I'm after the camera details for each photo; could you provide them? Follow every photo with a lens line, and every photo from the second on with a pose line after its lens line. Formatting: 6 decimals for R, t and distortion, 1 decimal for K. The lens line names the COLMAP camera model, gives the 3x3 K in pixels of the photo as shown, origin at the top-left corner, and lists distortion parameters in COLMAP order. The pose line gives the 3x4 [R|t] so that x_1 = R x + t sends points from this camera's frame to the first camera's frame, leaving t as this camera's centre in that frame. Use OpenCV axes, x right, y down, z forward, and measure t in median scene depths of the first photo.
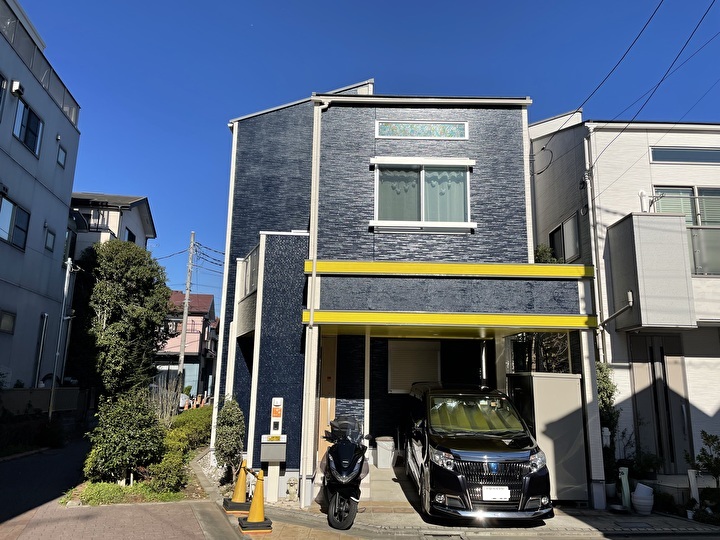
lens RADIAL K [[548.0, 0, 360.0], [0, 548.0, 270.0], [0, 0, 1]] dist [0.051667, -0.000335]
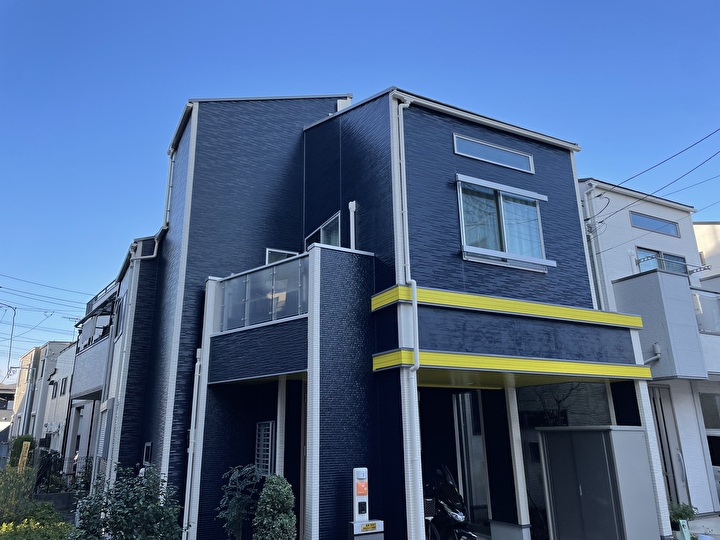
lens RADIAL K [[551.2, 0, 346.8], [0, 551.2, 259.1], [0, 0, 1]] dist [0.008630, -0.001892]
pose [[0.891137, 0.112191, 0.439646, -0.518814], [-0.065961, 0.990688, -0.119109, 0.044945], [-0.448915, 0.077142, 0.890238, 0.330455]]
